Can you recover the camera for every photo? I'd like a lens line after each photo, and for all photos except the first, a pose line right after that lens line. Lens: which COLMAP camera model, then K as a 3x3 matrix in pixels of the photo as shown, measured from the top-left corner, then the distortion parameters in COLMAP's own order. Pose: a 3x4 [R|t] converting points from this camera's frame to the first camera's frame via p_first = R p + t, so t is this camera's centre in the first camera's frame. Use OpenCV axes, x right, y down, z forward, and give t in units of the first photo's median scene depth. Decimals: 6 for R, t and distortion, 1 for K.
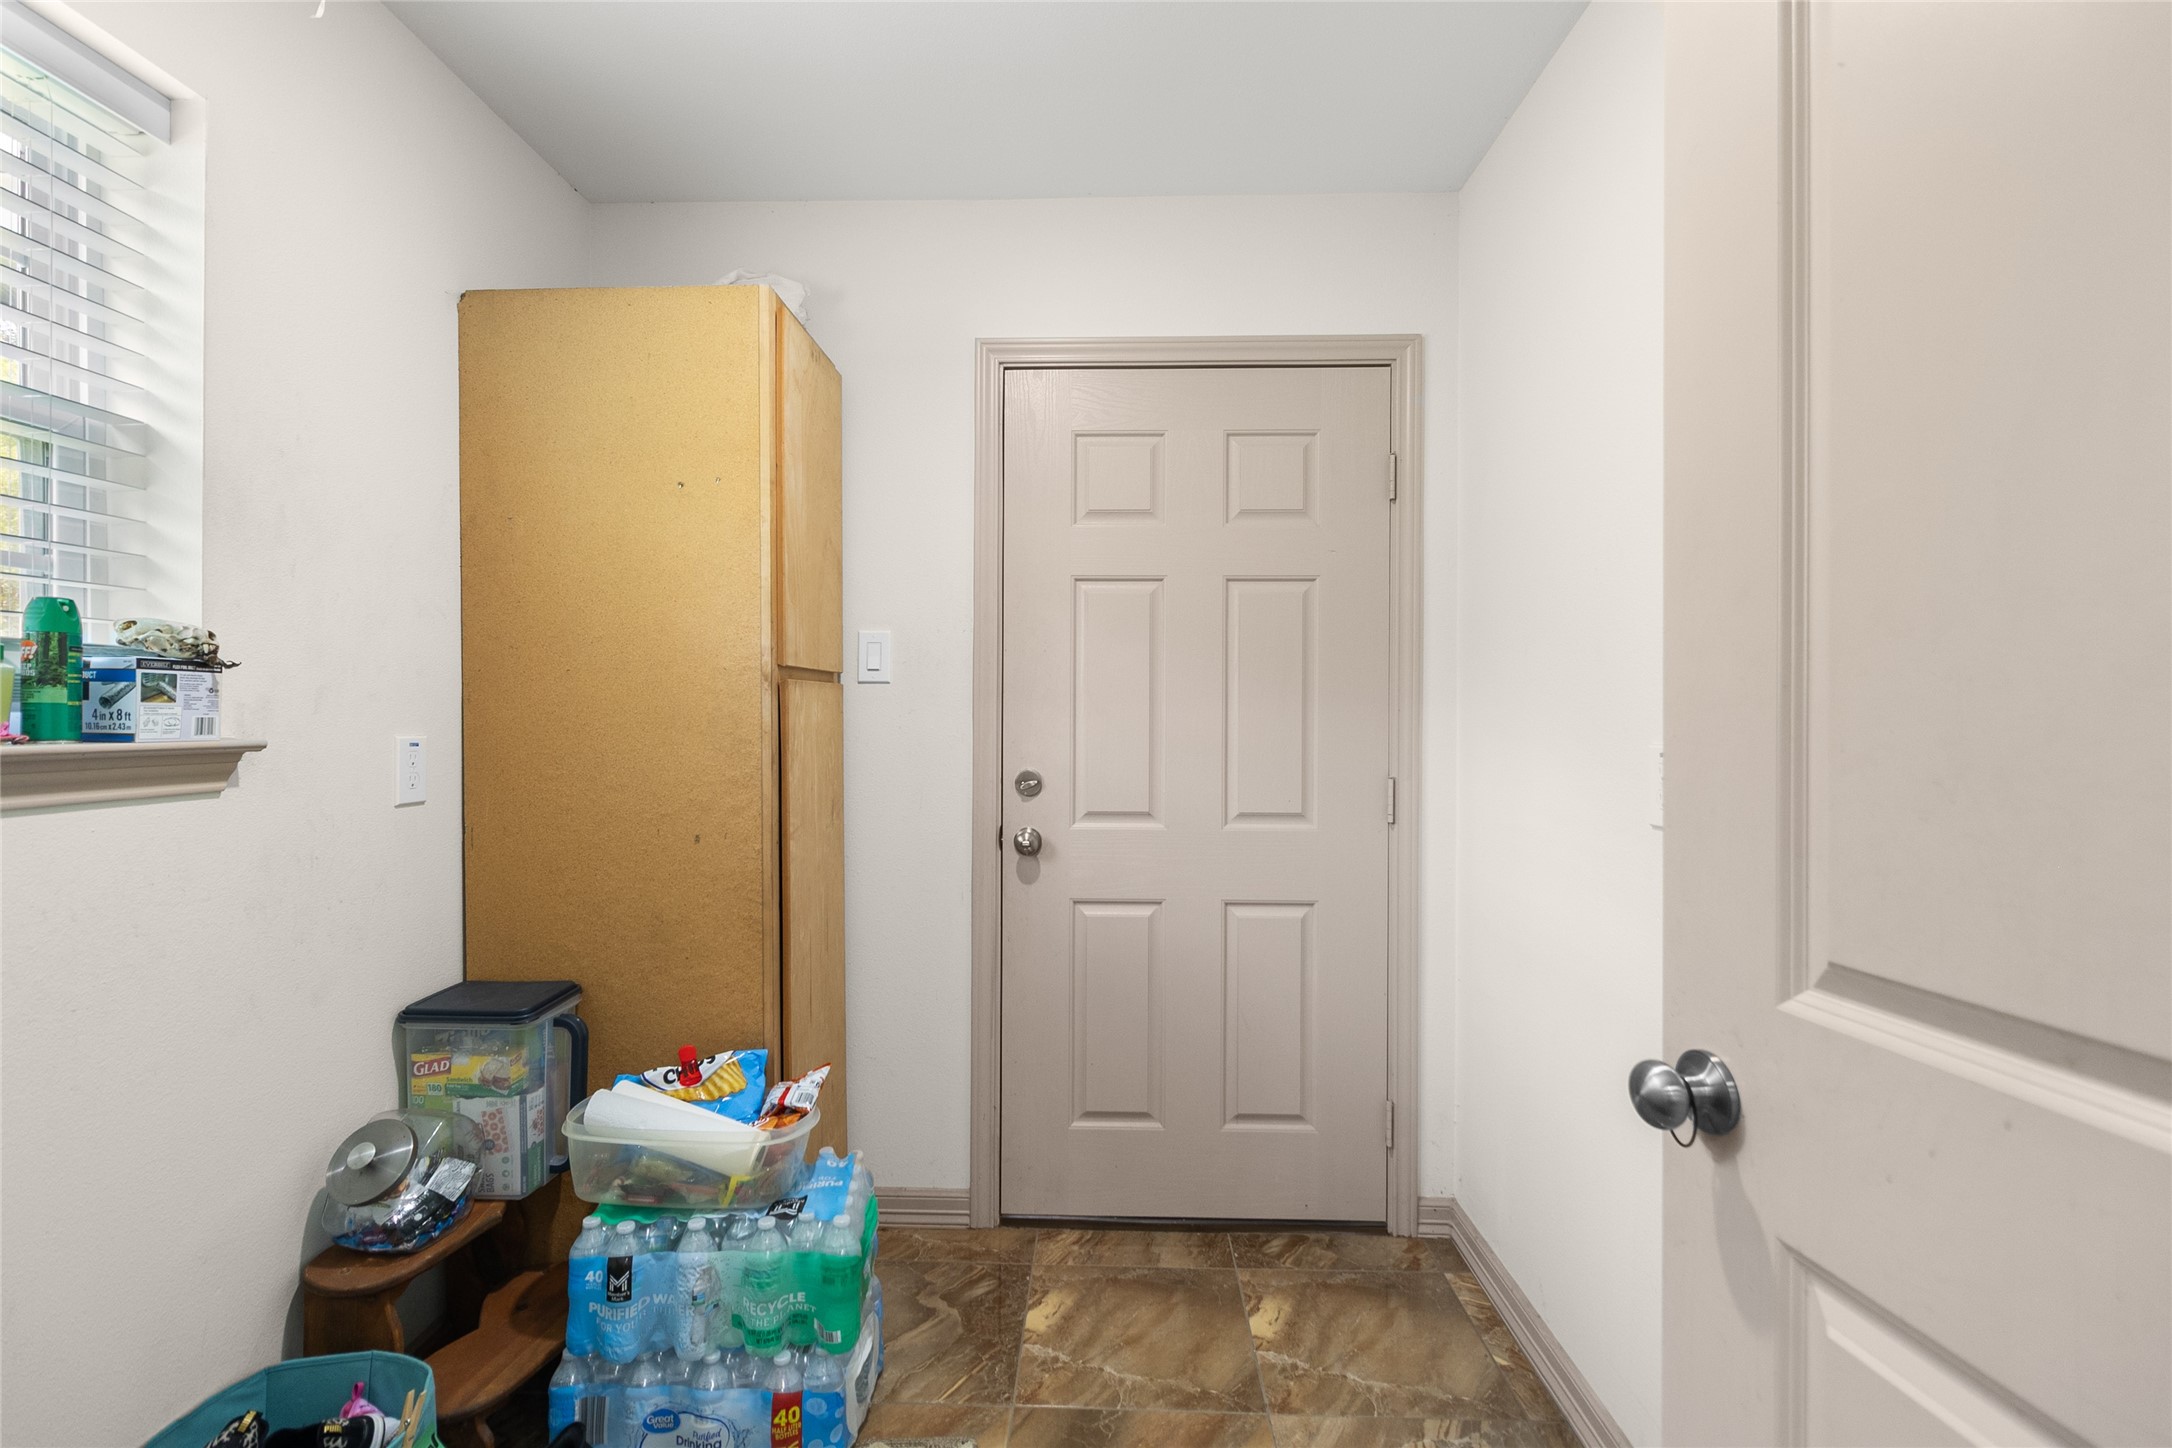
lens RADIAL K [[1003.7, 0, 1087.6], [0, 1003.7, 718.4], [0, 0, 1]] dist [0.001969, 0.000325]
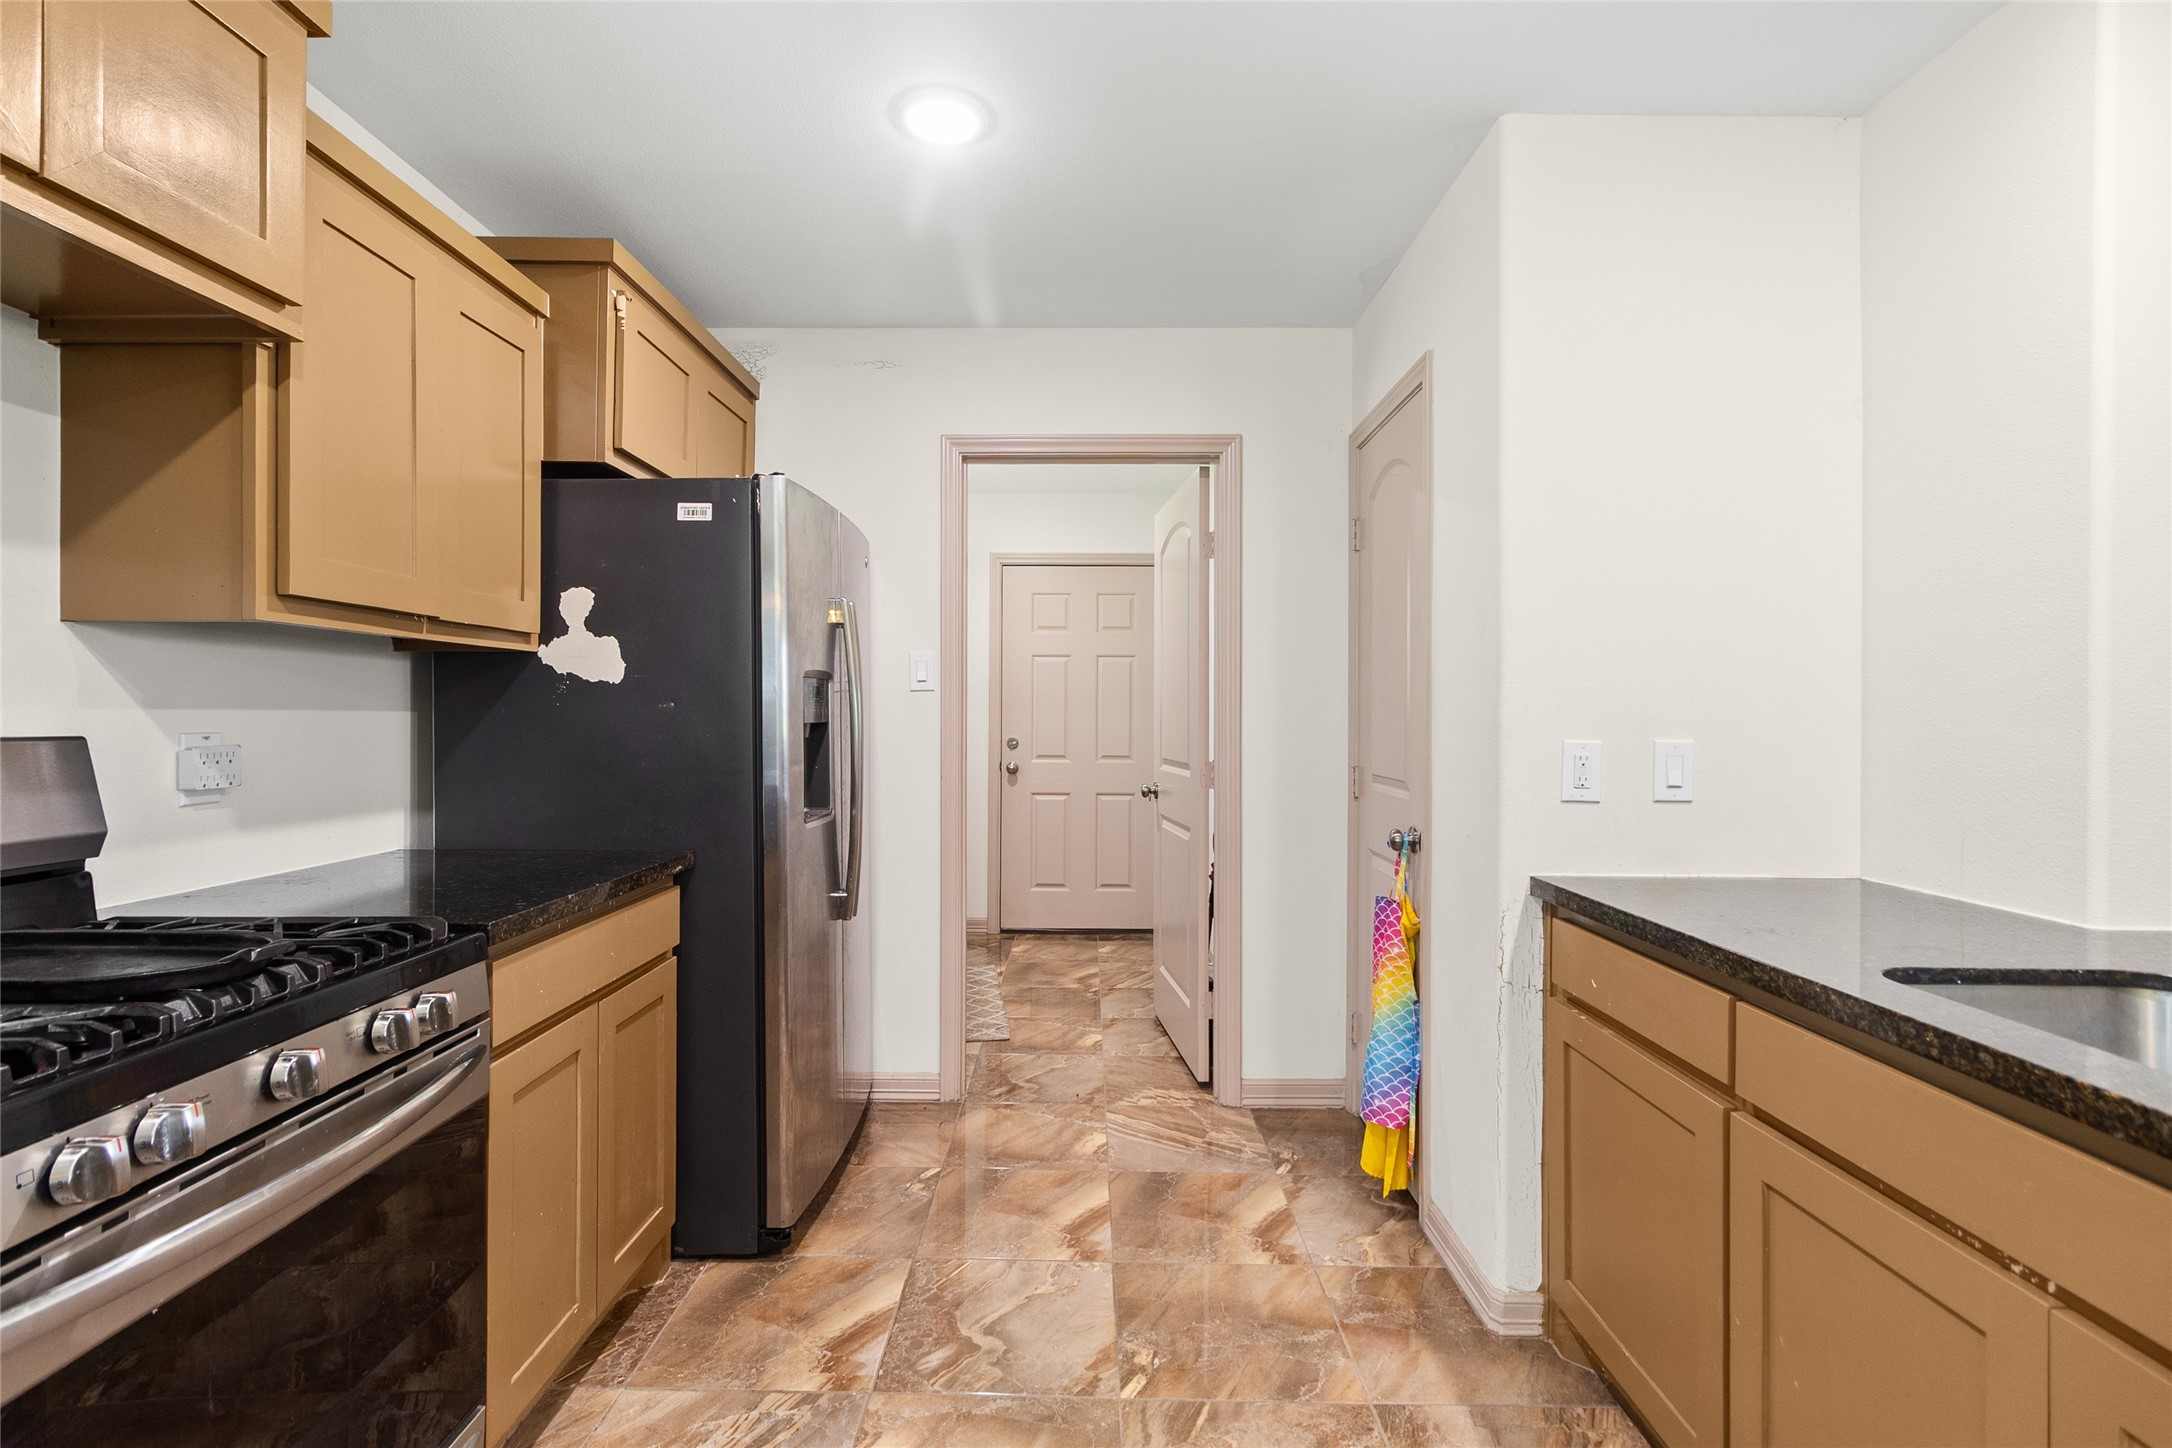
lens RADIAL K [[1003.7, 0, 1081.2], [0, 1003.7, 721.5], [0, 0, 1]] dist [0.001969, 0.000325]
pose [[0.999862, 0.001766, 0.016514, 0.063075], [-0.001743, 0.999998, -0.001392, 0.016755], [-0.016516, 0.001363, 0.999863, -1.354397]]
